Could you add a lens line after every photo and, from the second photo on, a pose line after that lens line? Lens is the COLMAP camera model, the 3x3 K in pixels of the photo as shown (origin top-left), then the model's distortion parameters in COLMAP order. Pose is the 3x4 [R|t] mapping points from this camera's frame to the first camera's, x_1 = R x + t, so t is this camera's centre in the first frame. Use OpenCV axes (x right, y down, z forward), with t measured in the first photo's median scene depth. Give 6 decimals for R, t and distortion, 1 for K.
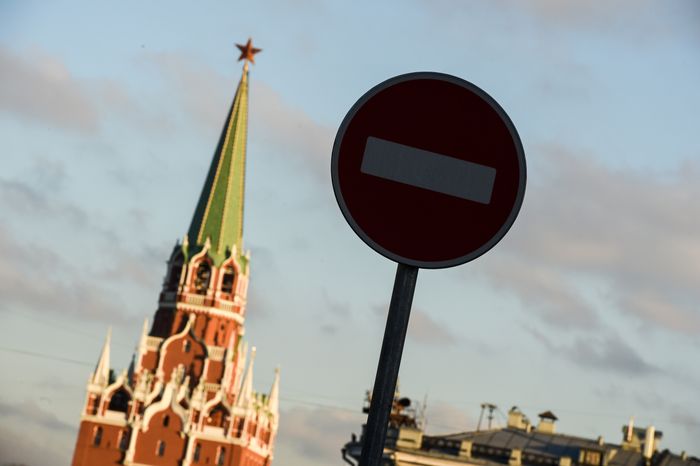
lens RADIAL K [[4032.6, 0, 350.4], [0, 4032.6, 232.2], [0, 0, 1]] dist [2.893957, 0.000000]
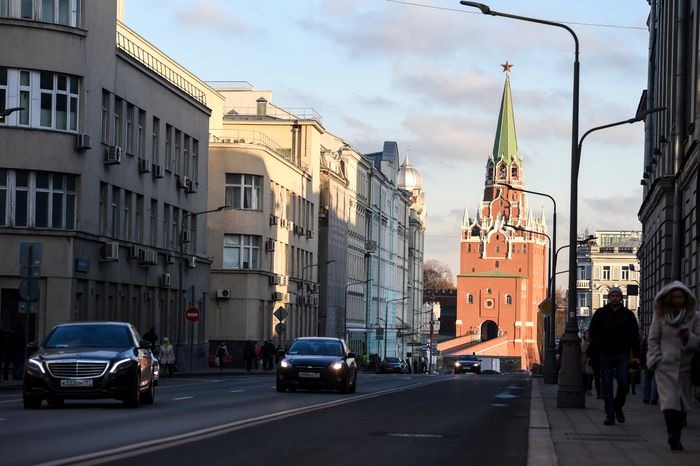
lens RADIAL K [[2195.5, 0, 349.8], [0, 2195.5, 232.8], [0, 0, 1]] dist [0.337131, 0.000000]
pose [[0.981454, -0.157214, -0.109686, 0.008376], [0.163013, 0.985550, 0.046013, -0.025171], [0.100867, -0.063040, 0.992901, -0.213335]]
